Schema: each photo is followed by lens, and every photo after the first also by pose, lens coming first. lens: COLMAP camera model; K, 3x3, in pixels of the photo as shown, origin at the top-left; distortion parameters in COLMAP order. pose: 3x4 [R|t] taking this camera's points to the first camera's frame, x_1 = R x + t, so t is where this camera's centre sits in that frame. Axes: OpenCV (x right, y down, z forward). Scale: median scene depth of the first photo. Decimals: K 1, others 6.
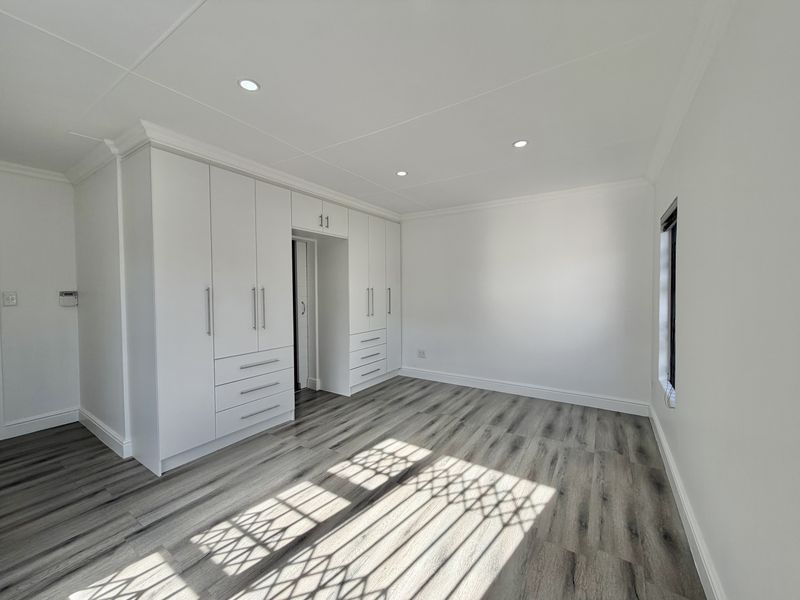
lens RADIAL K [[316.0, 0, 399.9], [0, 316.0, 294.6], [0, 0, 1]] dist [-0.001390, 0.000137]
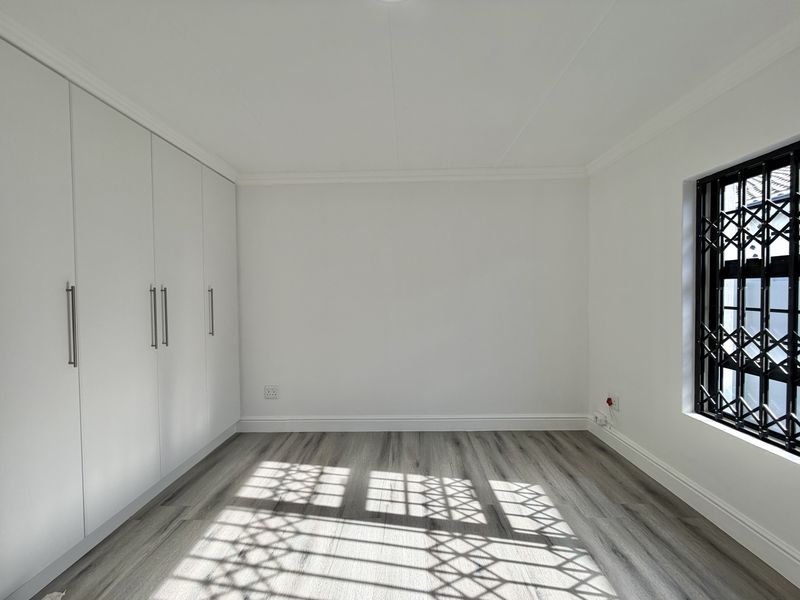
lens RADIAL K [[316.0, 0, 397.8], [0, 316.0, 298.6], [0, 0, 1]] dist [-0.001390, 0.000137]
pose [[-0.520750, -0.022290, 0.853418, -1.003780], [0.026199, 0.998771, 0.042072, -0.017388], [-0.853307, 0.044267, -0.519526, 1.259455]]
